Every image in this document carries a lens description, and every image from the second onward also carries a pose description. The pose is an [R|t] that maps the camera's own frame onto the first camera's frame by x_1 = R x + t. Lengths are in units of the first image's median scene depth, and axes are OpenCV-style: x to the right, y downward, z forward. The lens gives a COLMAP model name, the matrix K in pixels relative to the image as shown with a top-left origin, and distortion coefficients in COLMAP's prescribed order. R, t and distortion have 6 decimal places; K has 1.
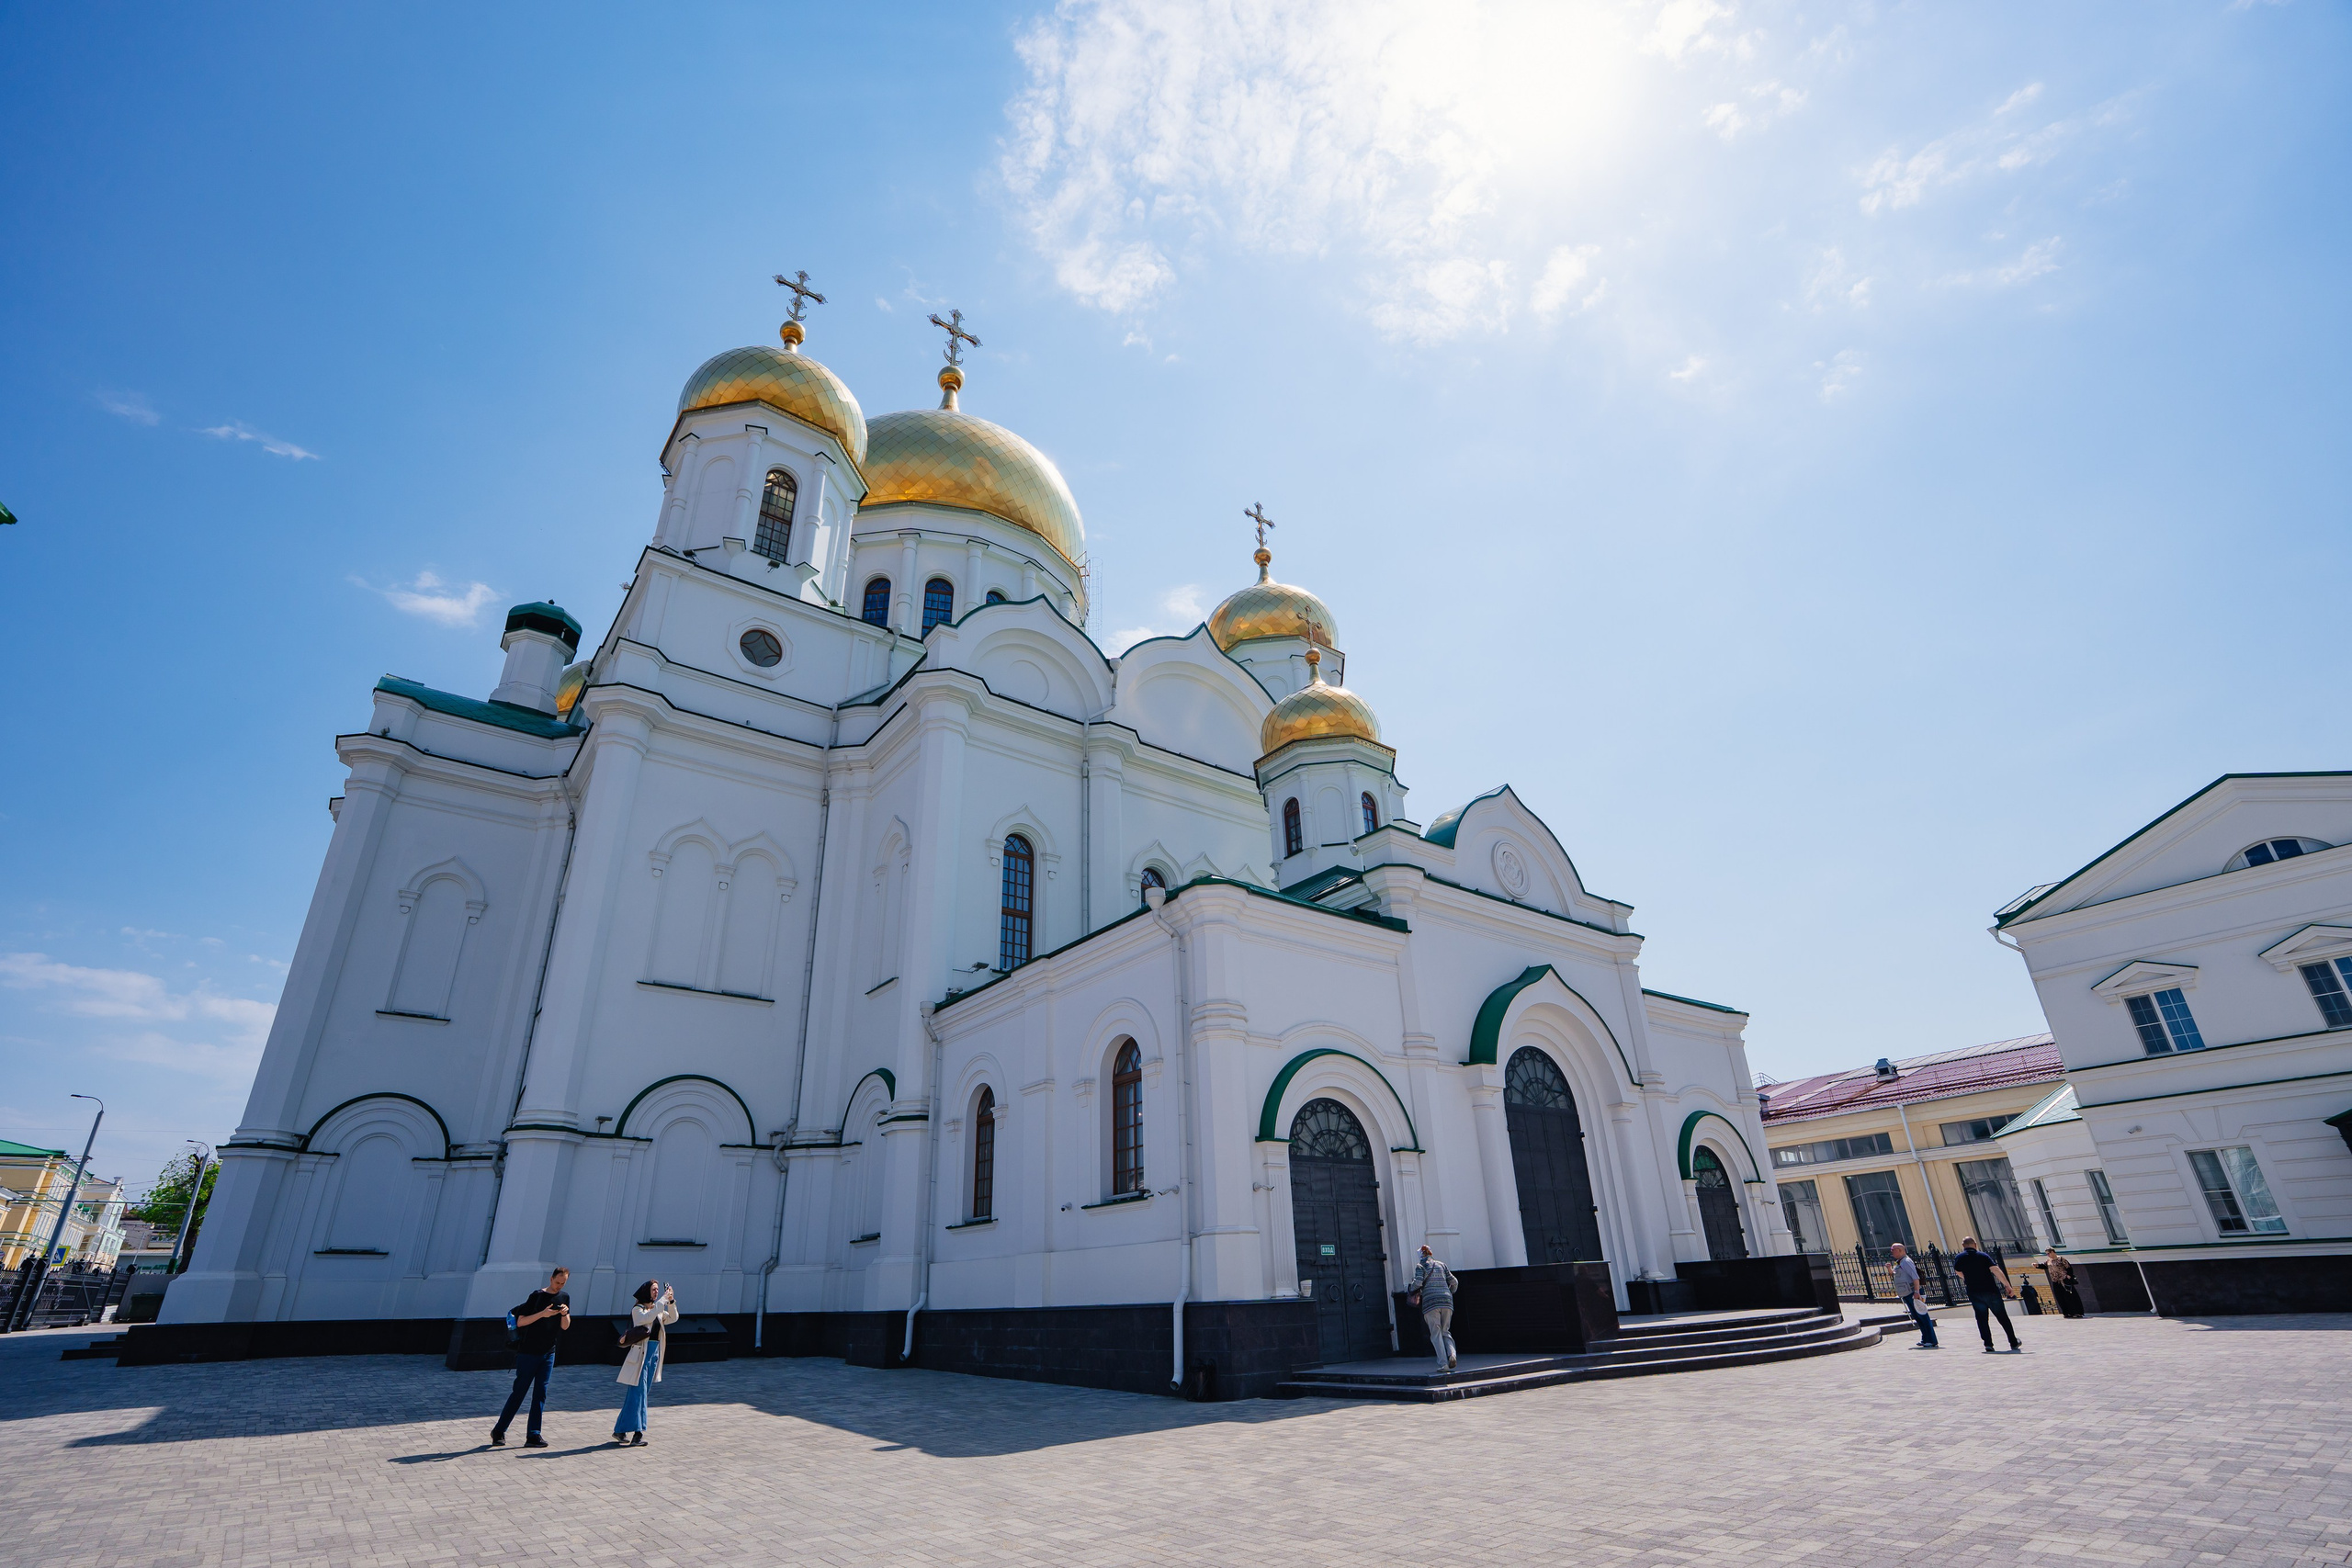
lens RADIAL K [[1052.1, 0, 1181.0], [0, 1052.1, 705.5], [0, 0, 1]] dist [-0.033910, -0.000151]
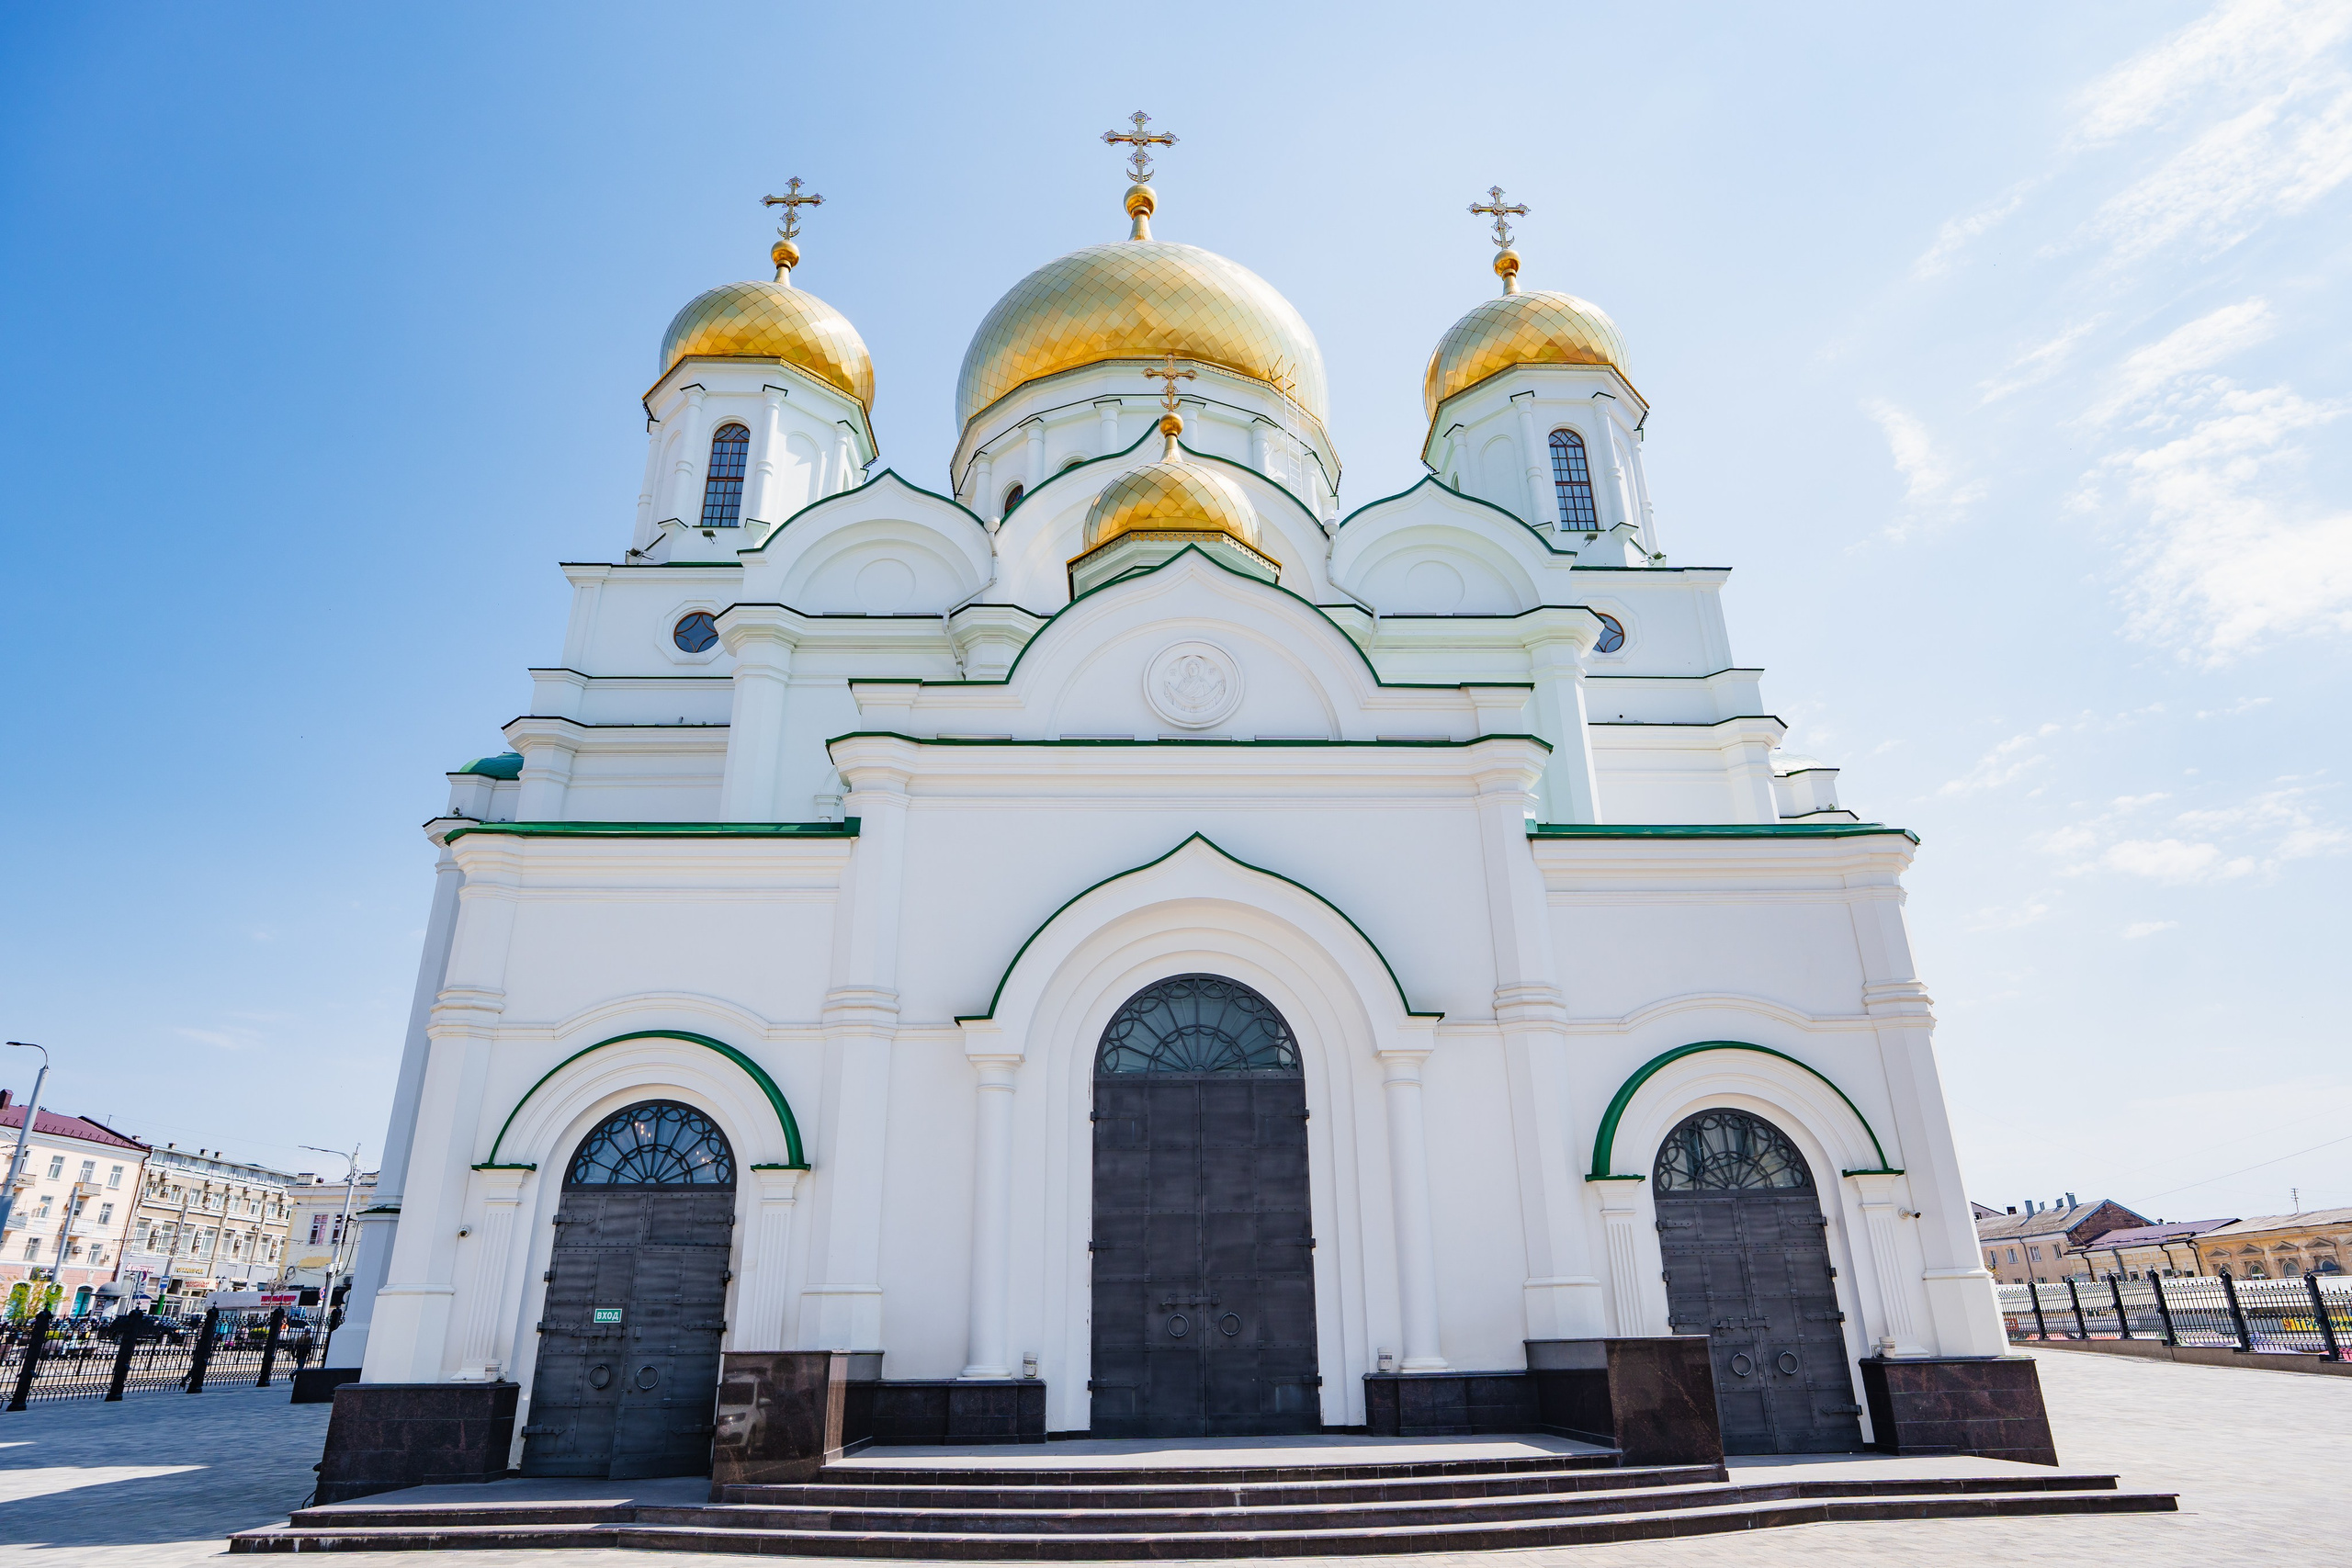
lens RADIAL K [[1368.7, 0, 1167.1], [0, 1368.7, 659.4], [0, 0, 1]] dist [-0.043971, 0.026094]
pose [[0.808605, -0.257221, -0.529145, 0.695721], [0.281259, 0.958943, -0.036347, 0.160817], [0.516770, -0.119436, 0.847752, 0.322189]]
